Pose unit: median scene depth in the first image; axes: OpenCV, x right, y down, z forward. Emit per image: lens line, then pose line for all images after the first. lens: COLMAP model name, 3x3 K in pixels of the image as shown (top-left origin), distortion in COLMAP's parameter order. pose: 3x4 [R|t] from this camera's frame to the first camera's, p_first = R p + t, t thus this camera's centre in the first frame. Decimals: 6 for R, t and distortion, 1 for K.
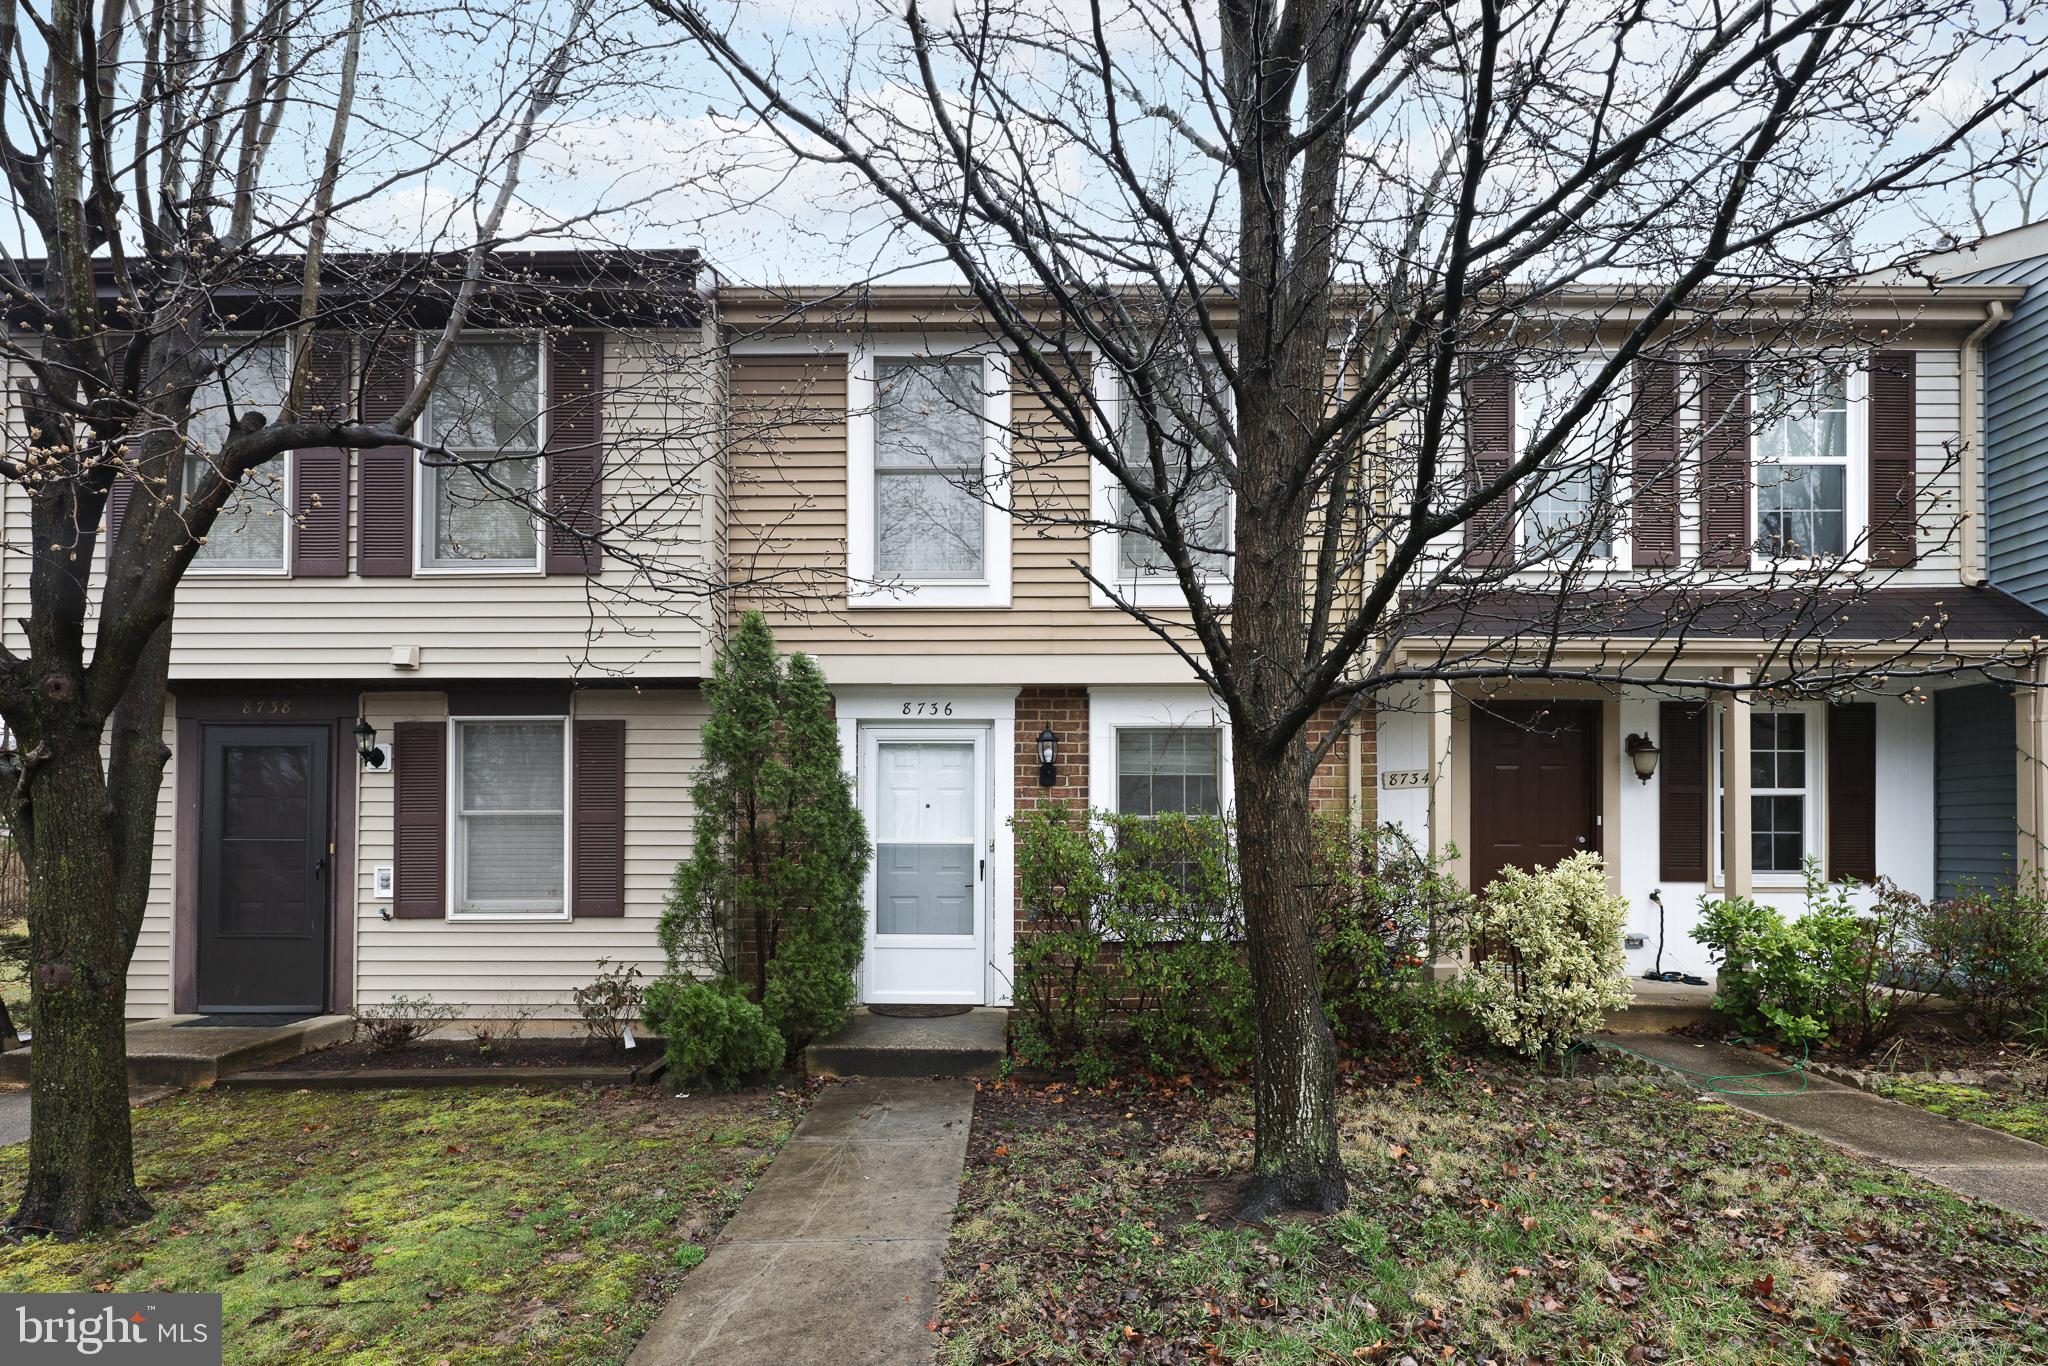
lens RADIAL K [[988.0, 0, 1054.2], [0, 988.0, 697.2], [0, 0, 1]] dist [0.002761, -0.005380]
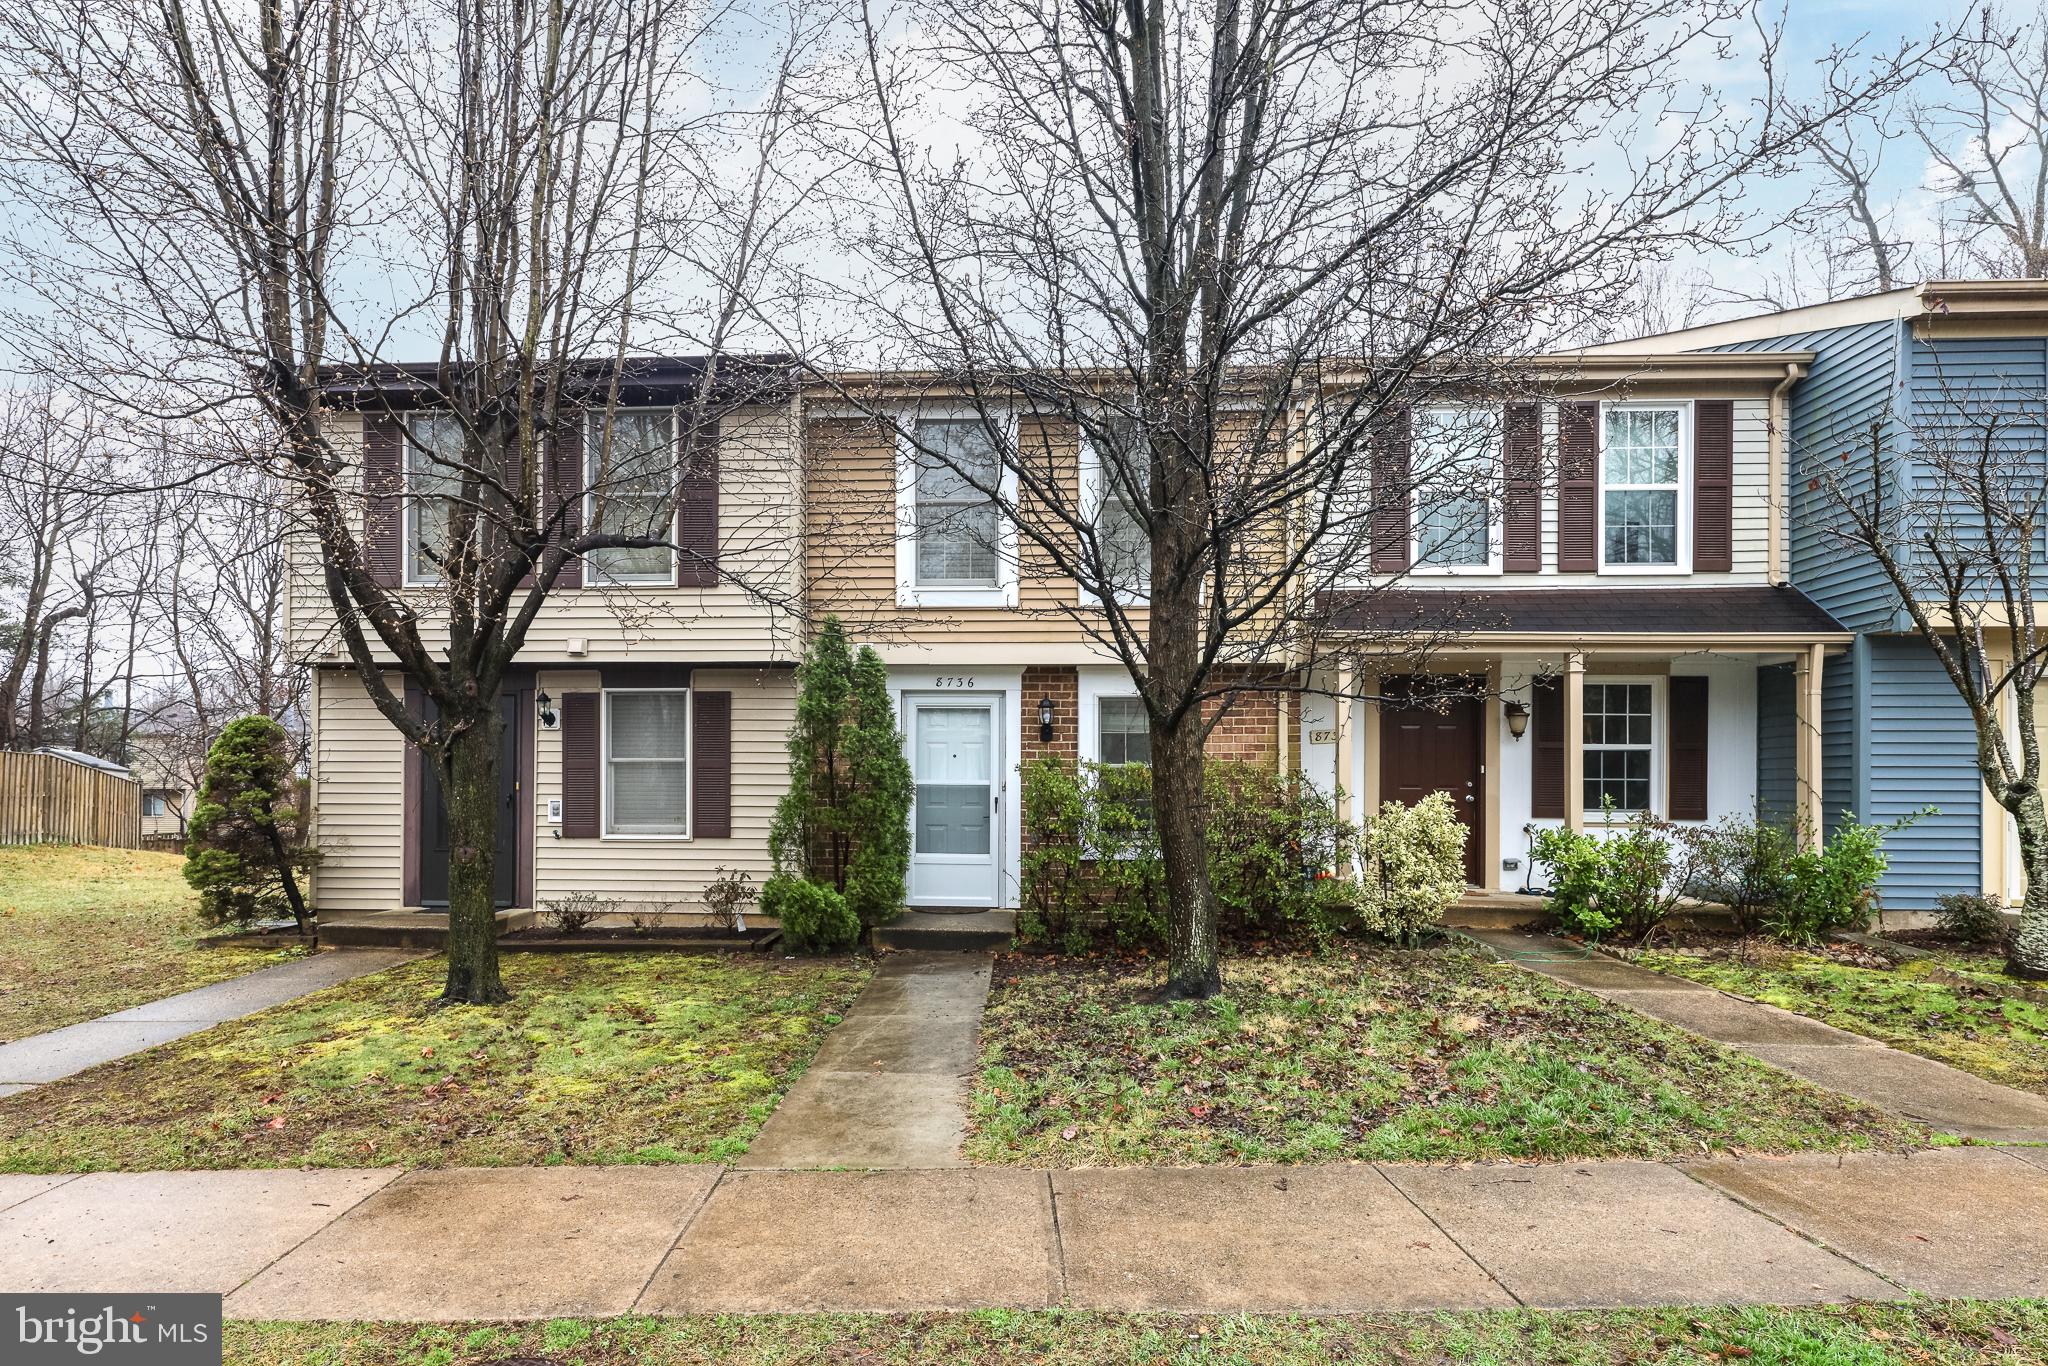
lens RADIAL K [[997.2, 0, 1019.9], [0, 997.2, 665.2], [0, 0, 1]] dist [0.004666, -0.004558]
pose [[0.999220, 0.000110, -0.039489, 0.011675], [0.000731, 0.999773, 0.021275, -0.043009], [0.039482, -0.021288, 0.998993, -0.353172]]
